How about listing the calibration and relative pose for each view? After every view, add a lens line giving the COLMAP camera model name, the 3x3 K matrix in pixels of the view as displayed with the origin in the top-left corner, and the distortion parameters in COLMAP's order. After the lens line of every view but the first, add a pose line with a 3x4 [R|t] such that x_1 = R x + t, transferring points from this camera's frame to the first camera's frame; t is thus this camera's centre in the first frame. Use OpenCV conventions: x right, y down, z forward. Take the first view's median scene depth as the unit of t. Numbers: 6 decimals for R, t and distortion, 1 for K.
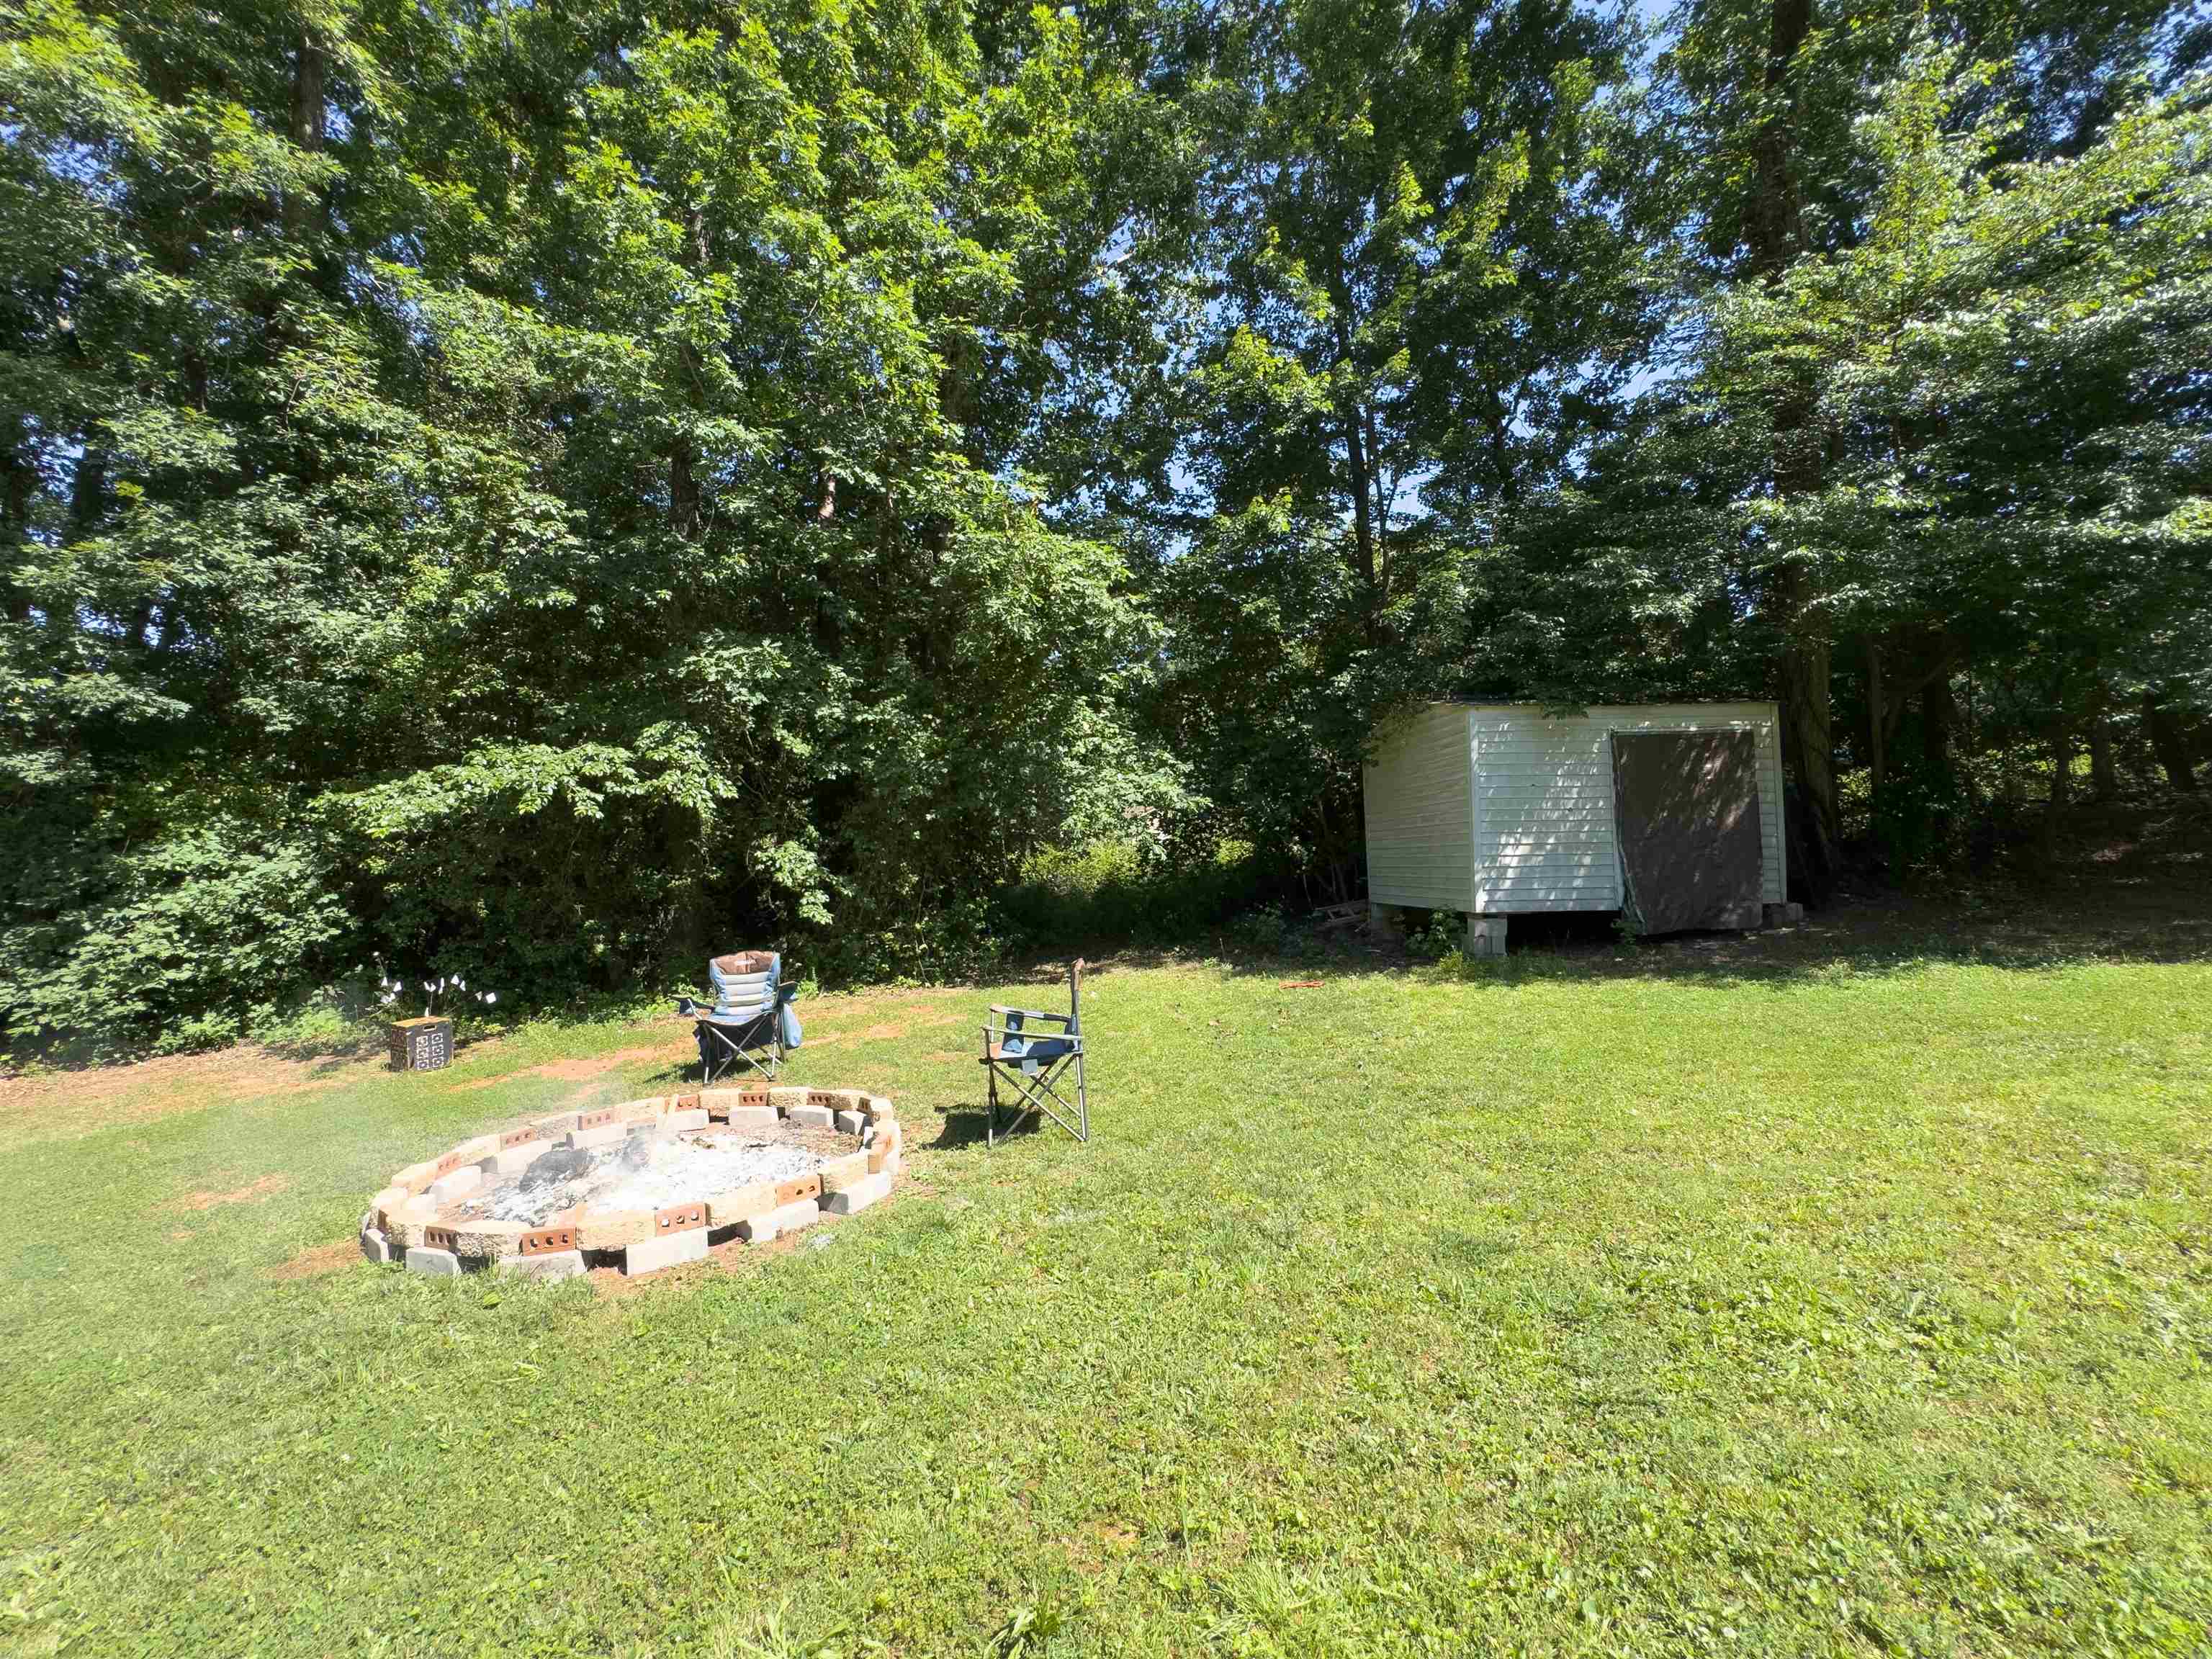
lens RADIAL K [[884.8, 0, 1107.5], [0, 884.8, 824.9], [0, 0, 1]] dist [-0.001204, 0.000326]
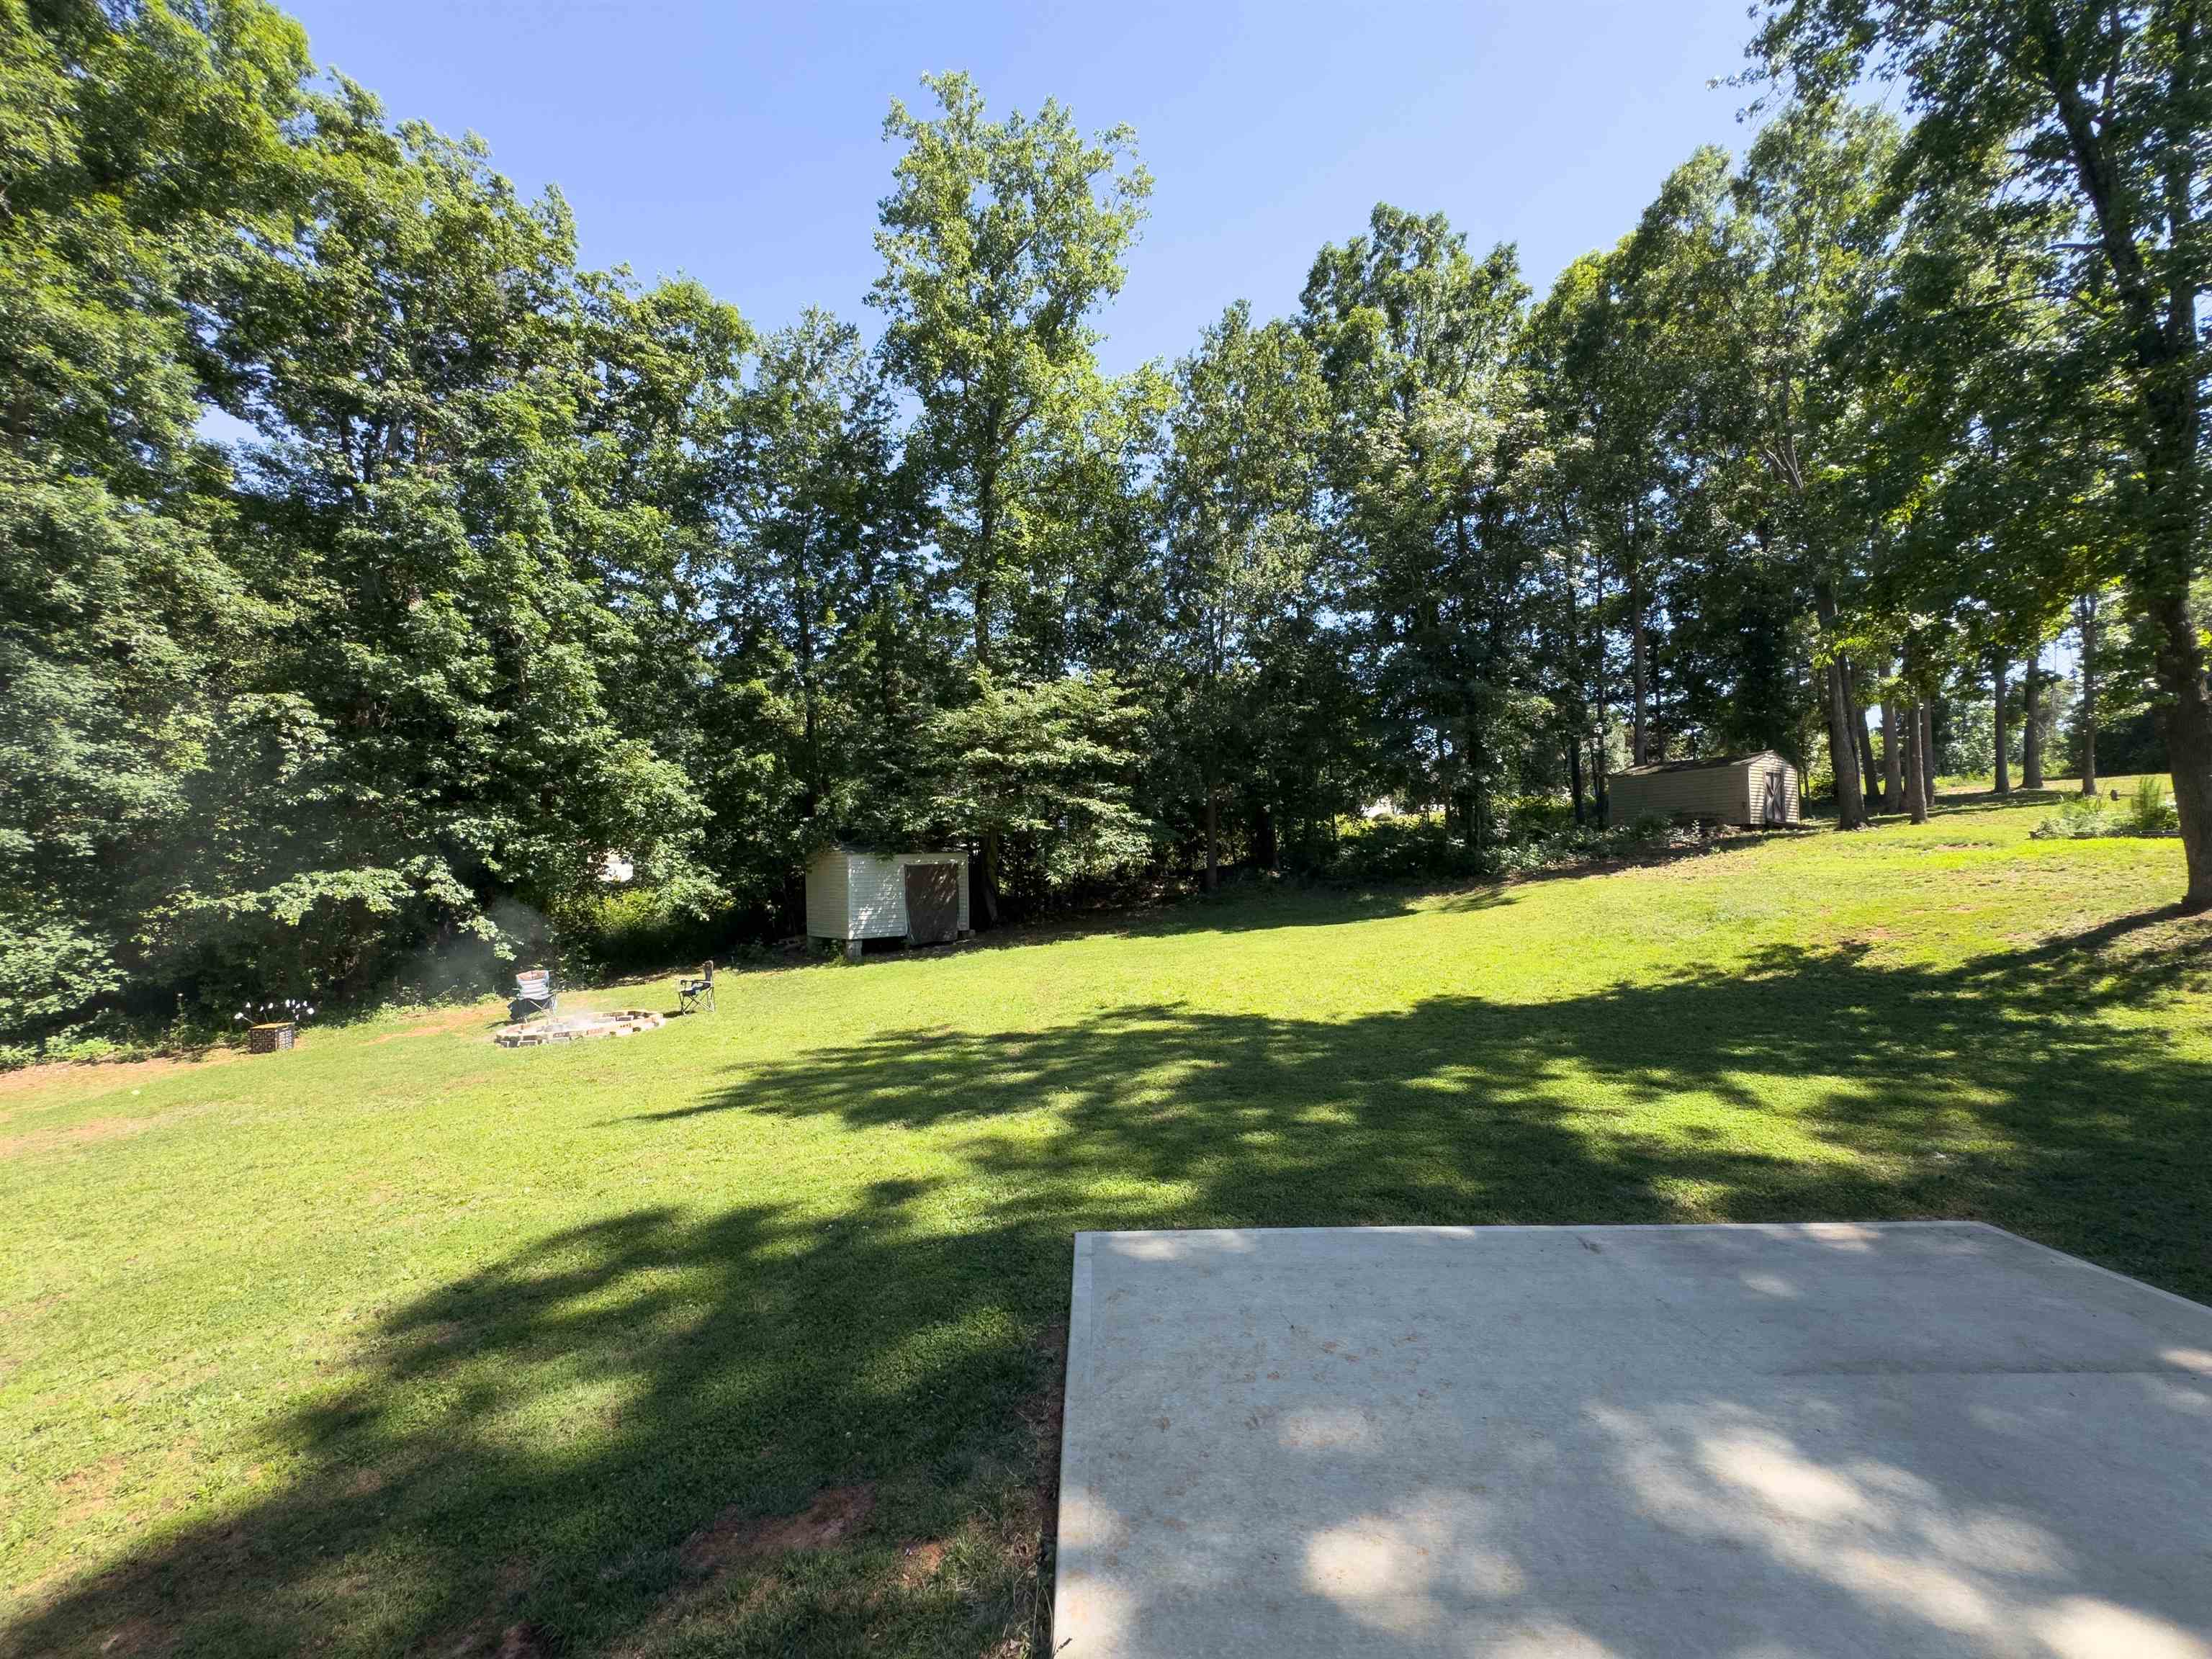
lens RADIAL K [[884.8, 0, 1107.5], [0, 884.8, 824.9], [0, 0, 1]] dist [-0.001204, 0.000326]
pose [[0.829889, 0.027528, 0.557248, -0.351365], [-0.013357, 0.999476, -0.029482, -0.150148], [-0.557768, 0.017023, 0.829822, -1.389898]]
